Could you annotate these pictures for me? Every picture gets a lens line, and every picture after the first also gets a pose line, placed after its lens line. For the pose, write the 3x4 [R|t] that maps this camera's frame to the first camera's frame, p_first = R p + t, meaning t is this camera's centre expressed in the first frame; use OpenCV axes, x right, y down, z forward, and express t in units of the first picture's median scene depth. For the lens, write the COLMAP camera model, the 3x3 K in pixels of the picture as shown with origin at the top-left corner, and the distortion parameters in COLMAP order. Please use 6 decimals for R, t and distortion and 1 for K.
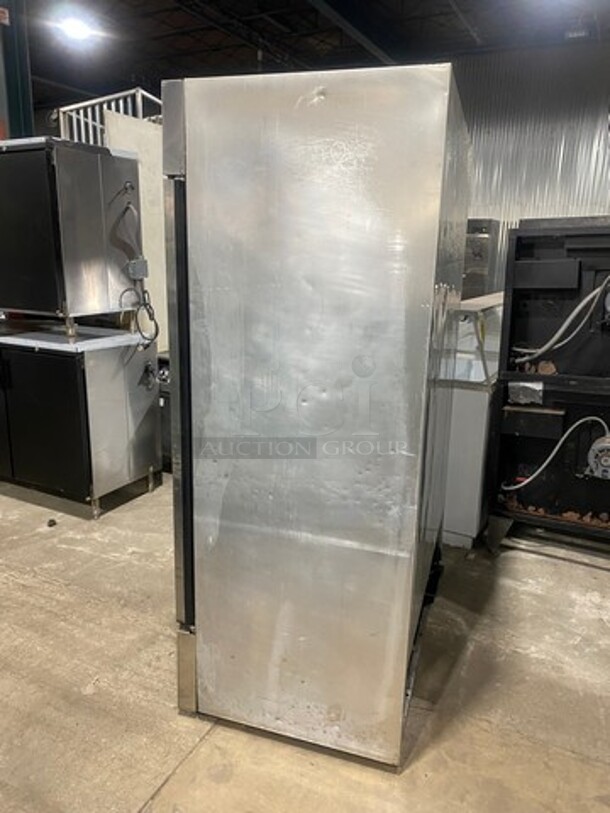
lens RADIAL K [[613.2, 0, 306.2], [0, 613.2, 405.6], [0, 0, 1]] dist [-0.000912, -0.001728]
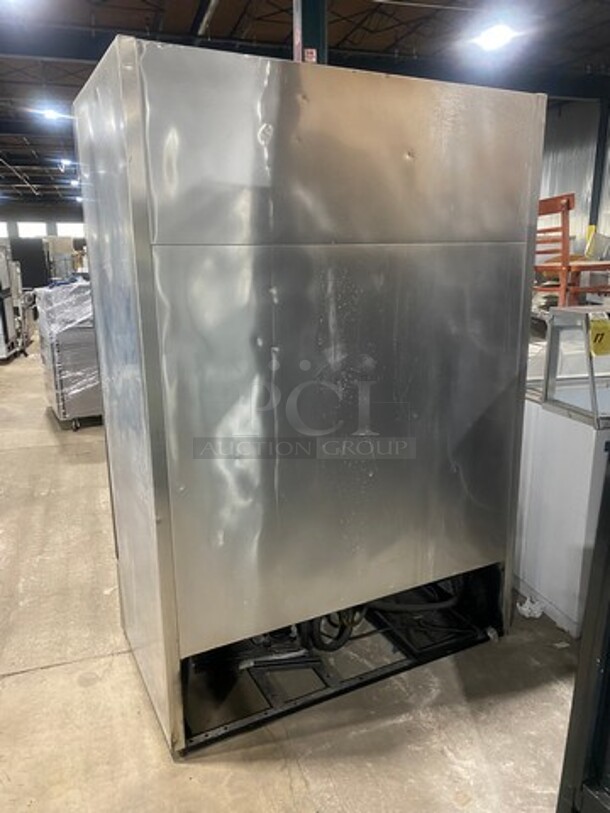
lens RADIAL K [[613.2, 0, 307.1], [0, 613.2, 409.6], [0, 0, 1]] dist [-0.000912, -0.001728]
pose [[0.708524, 0.149193, -0.689736, 0.697894], [-0.149805, 0.986918, 0.059590, -0.052587], [0.689603, 0.061105, 0.721605, 0.288729]]
